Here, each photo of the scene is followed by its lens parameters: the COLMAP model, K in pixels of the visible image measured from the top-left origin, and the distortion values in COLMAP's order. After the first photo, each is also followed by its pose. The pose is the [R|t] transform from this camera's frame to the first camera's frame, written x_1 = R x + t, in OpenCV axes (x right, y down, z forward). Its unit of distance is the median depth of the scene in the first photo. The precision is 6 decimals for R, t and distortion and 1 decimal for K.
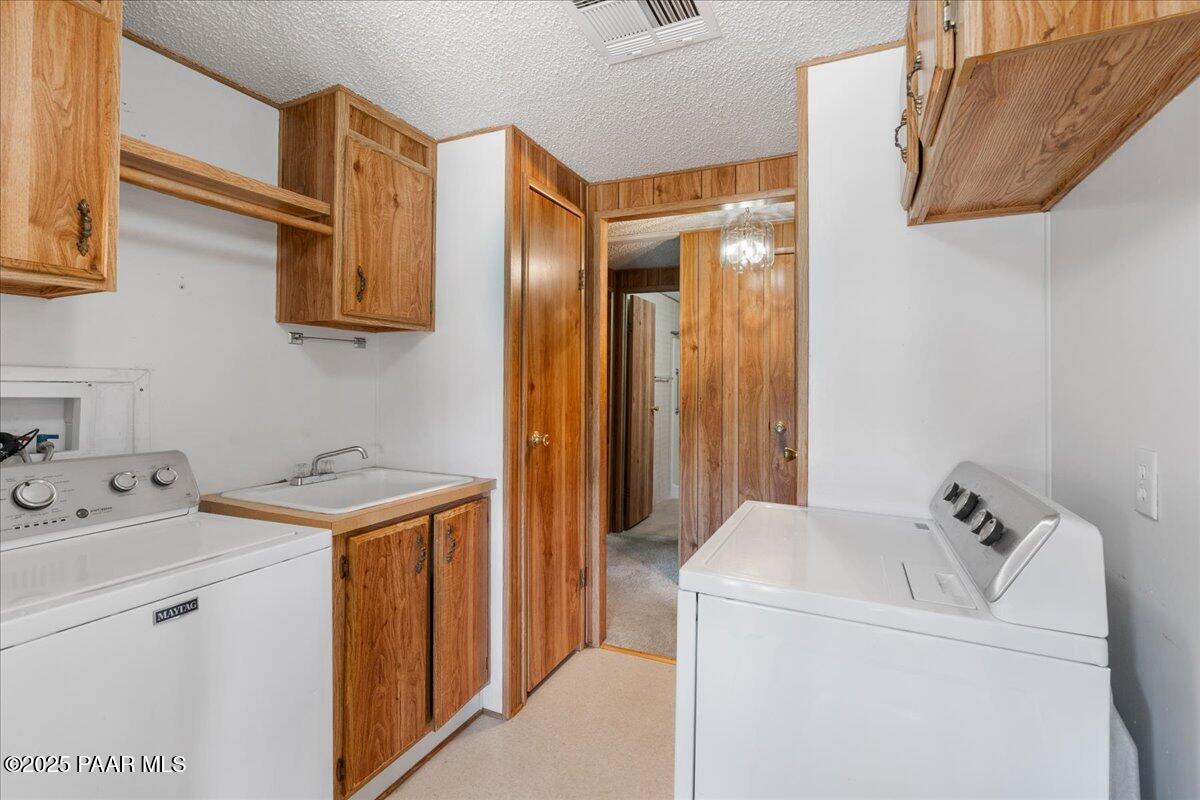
lens RADIAL K [[549.4, 0, 599.9], [0, 549.4, 373.2], [0, 0, 1]] dist [-0.000180, 0.000085]
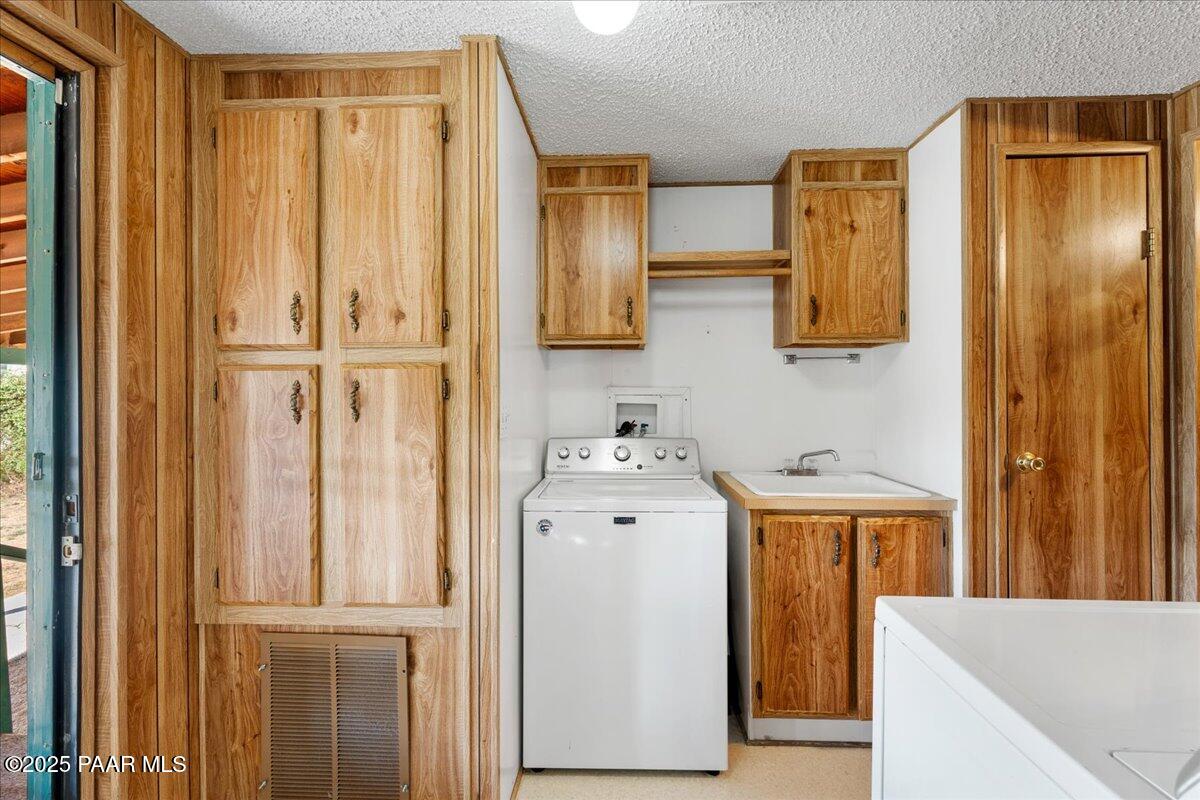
lens RADIAL K [[540.8, 0, 600.8], [0, 540.8, 390.3], [0, 0, 1]] dist [-0.000790, 0.000147]
pose [[0.380704, -0.014417, -0.924585, 0.441602], [0.021763, 0.999741, -0.006628, 0.006293], [0.924441, -0.017599, 0.380919, 0.131423]]
